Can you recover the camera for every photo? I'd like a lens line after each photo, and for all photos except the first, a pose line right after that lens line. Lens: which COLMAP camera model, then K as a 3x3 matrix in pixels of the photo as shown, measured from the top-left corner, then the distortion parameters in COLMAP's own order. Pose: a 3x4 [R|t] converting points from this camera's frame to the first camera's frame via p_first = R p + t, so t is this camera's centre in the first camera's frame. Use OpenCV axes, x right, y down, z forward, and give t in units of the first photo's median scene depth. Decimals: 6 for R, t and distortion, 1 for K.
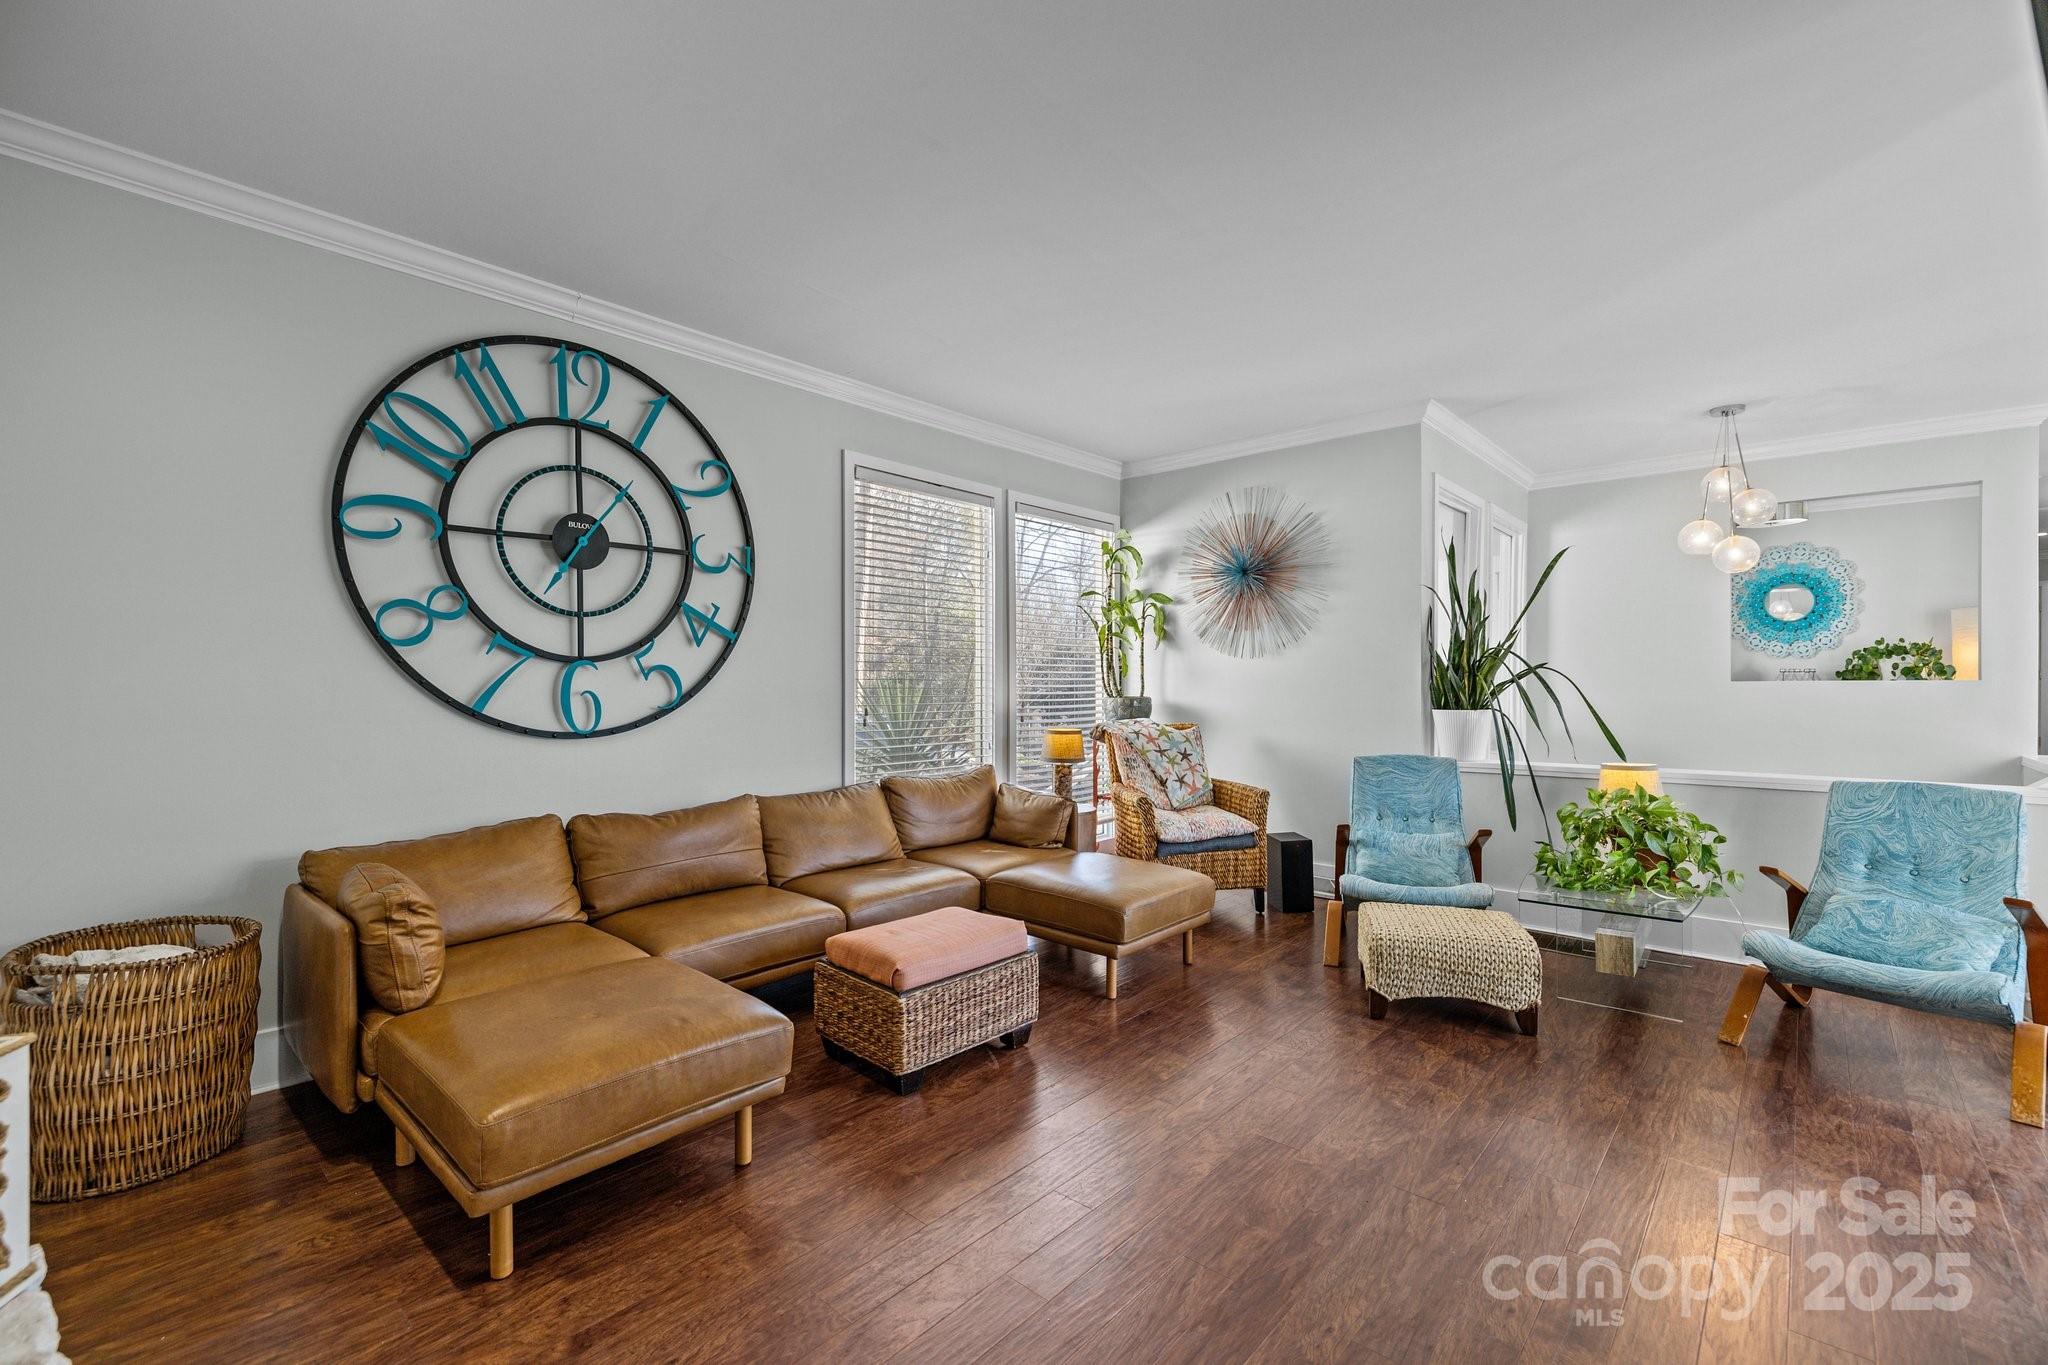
lens RADIAL K [[876.8, 0, 1016.5], [0, 876.8, 687.6], [0, 0, 1]] dist [0.000606, 0.000067]
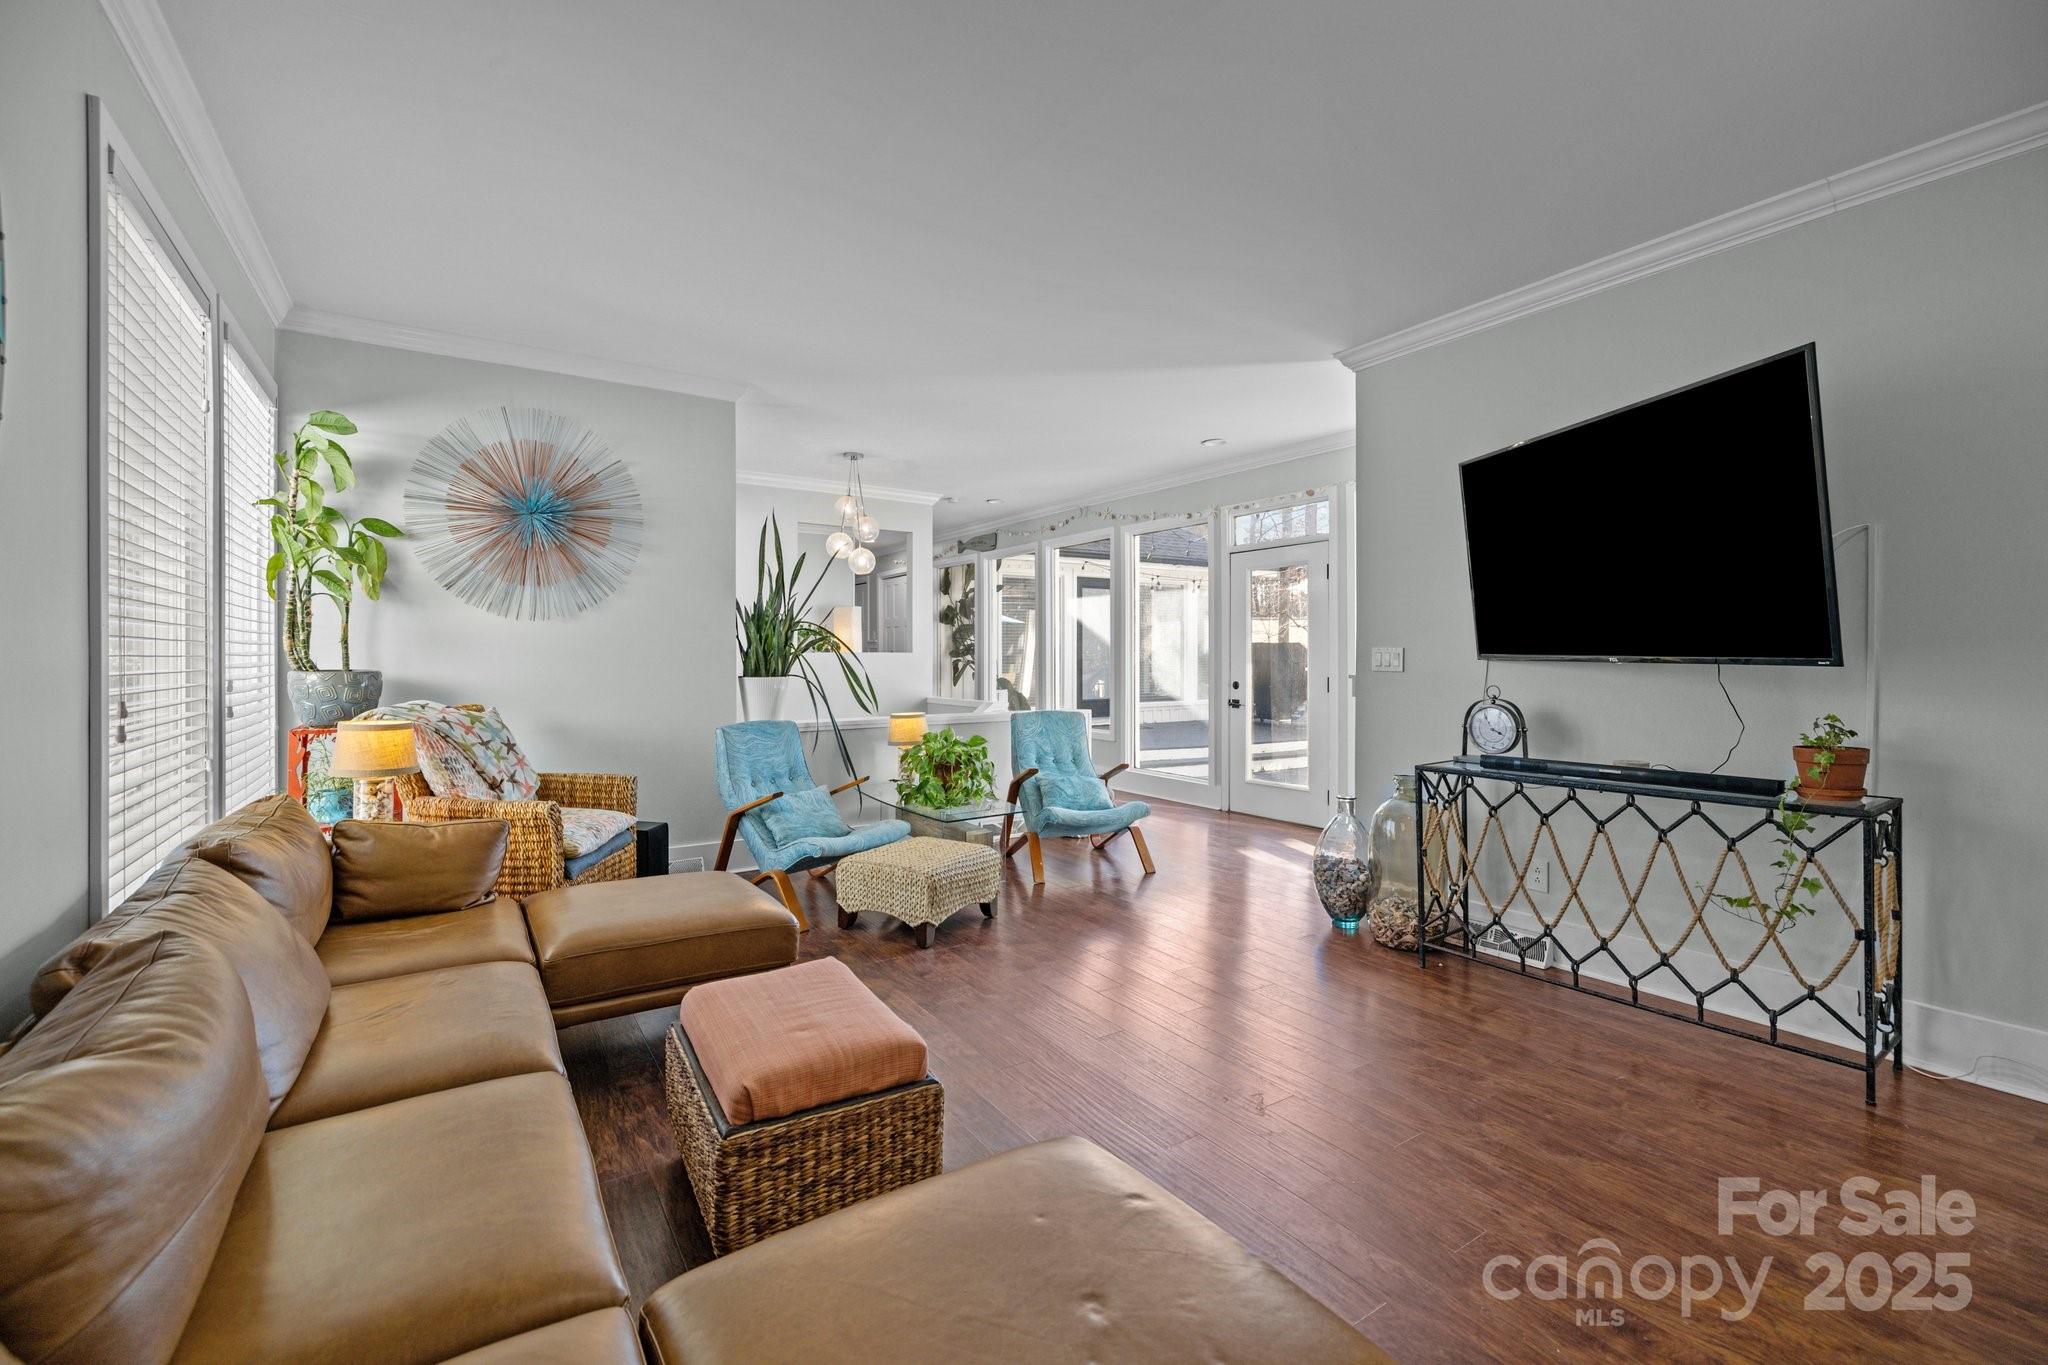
lens RADIAL K [[863.9, 0, 1010.7], [0, 863.9, 659.6], [0, 0, 1]] dist [-0.002491, -0.000270]
pose [[0.259706, -0.002148, 0.965685, -0.428682], [0.000640, 0.999998, 0.002052, 0.001727], [-0.965688, 0.000085, 0.259706, 0.405440]]
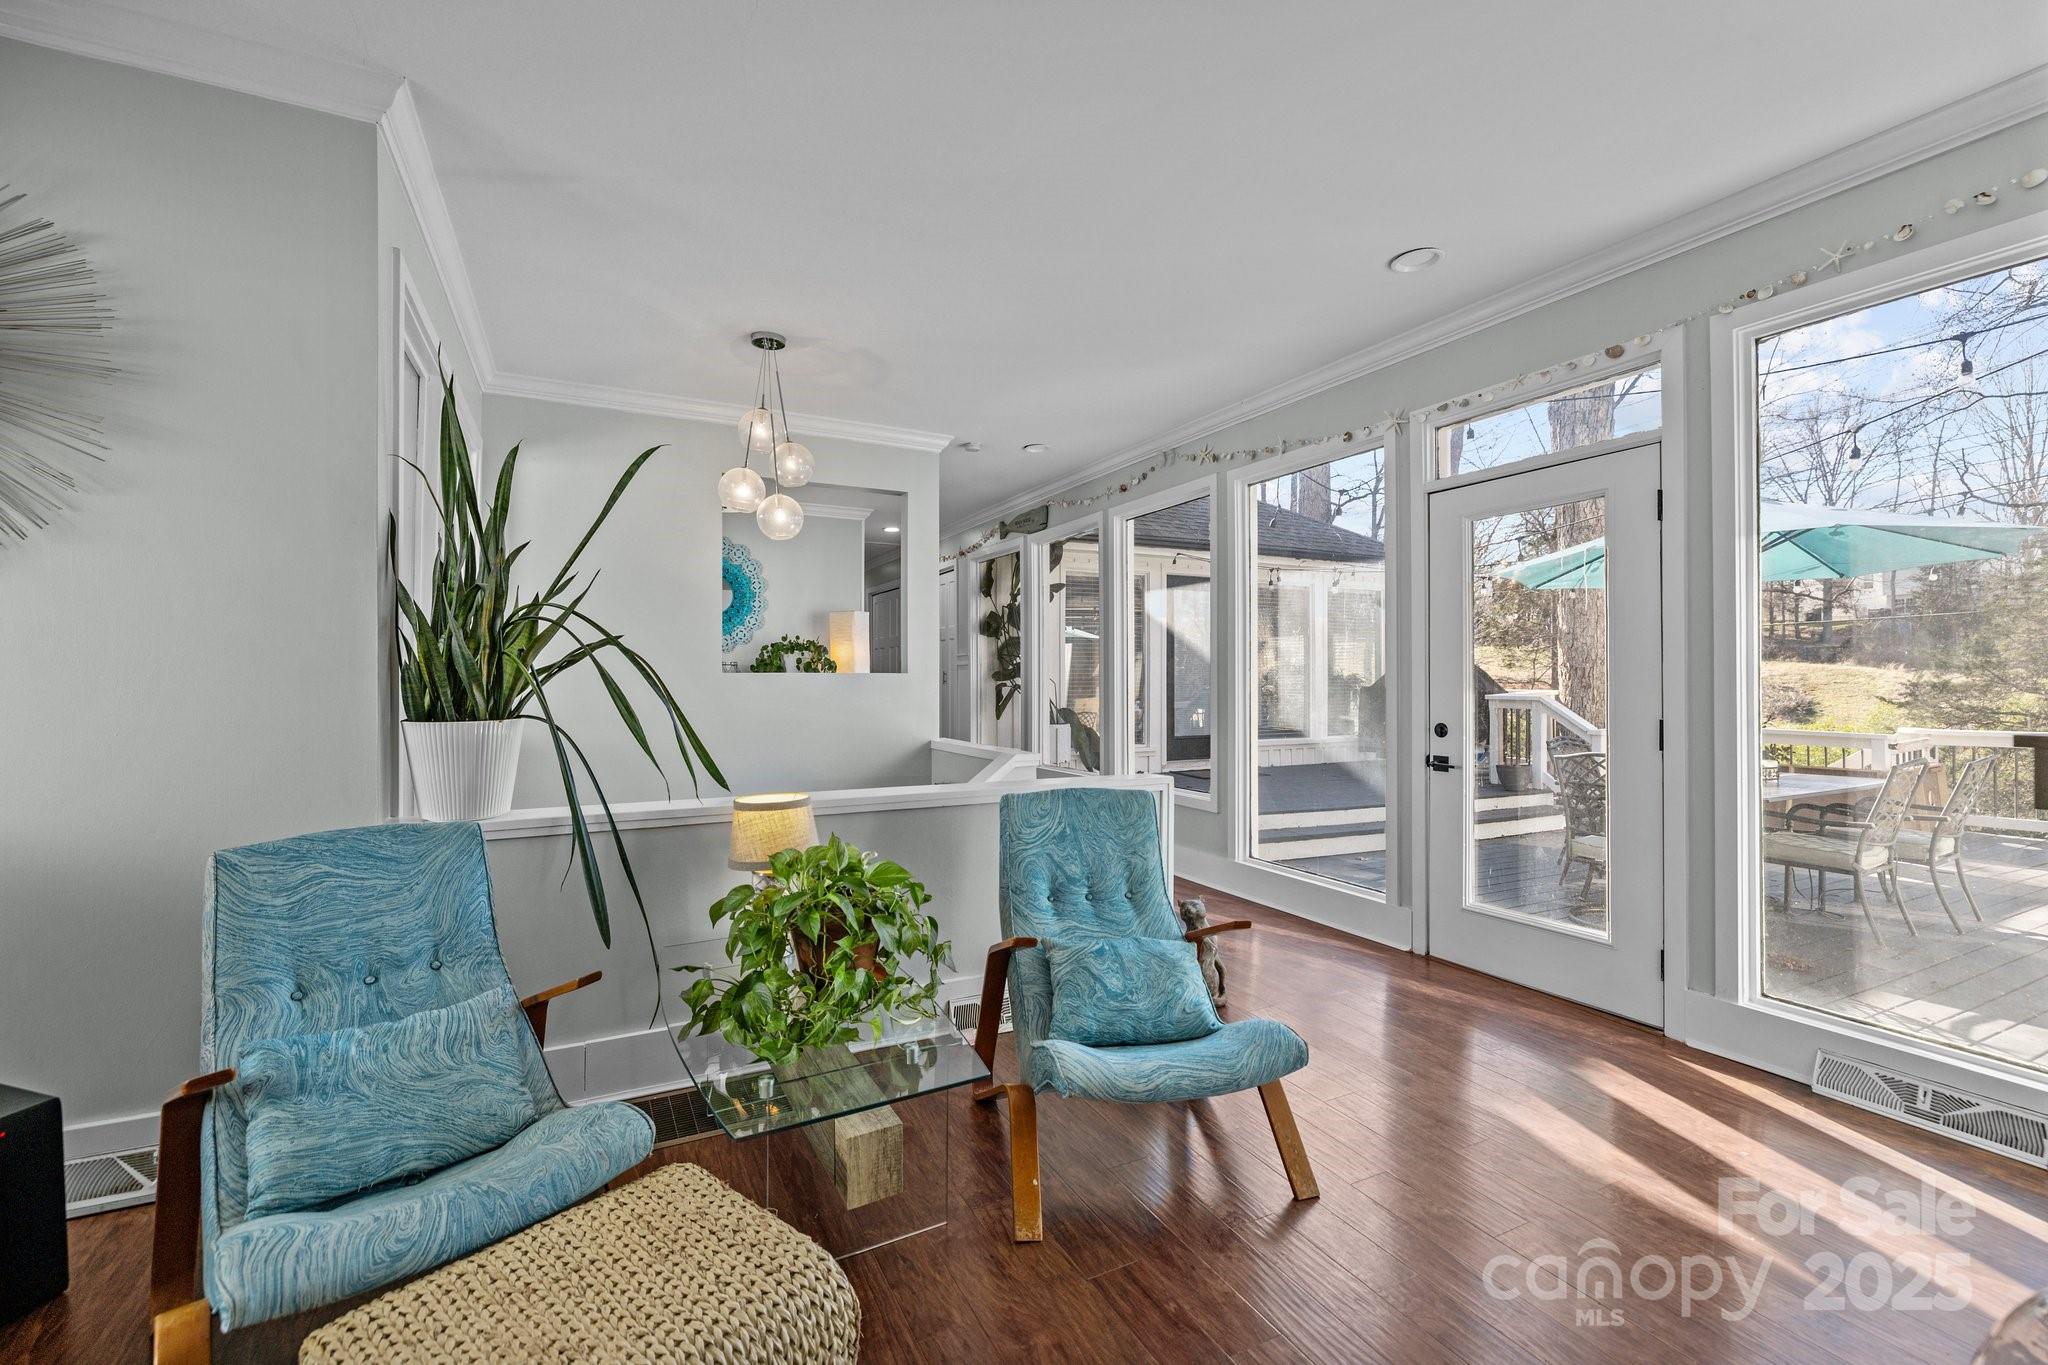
lens RADIAL K [[856.1, 0, 1014.4], [0, 856.1, 681.0], [0, 0, 1]] dist [-0.000488, 0.000223]
pose [[0.366558, 0.000398, 0.930395, 0.148428], [0.000851, 0.999999, -0.000763, 0.002766], [-0.930395, 0.001071, 0.366557, 0.488864]]
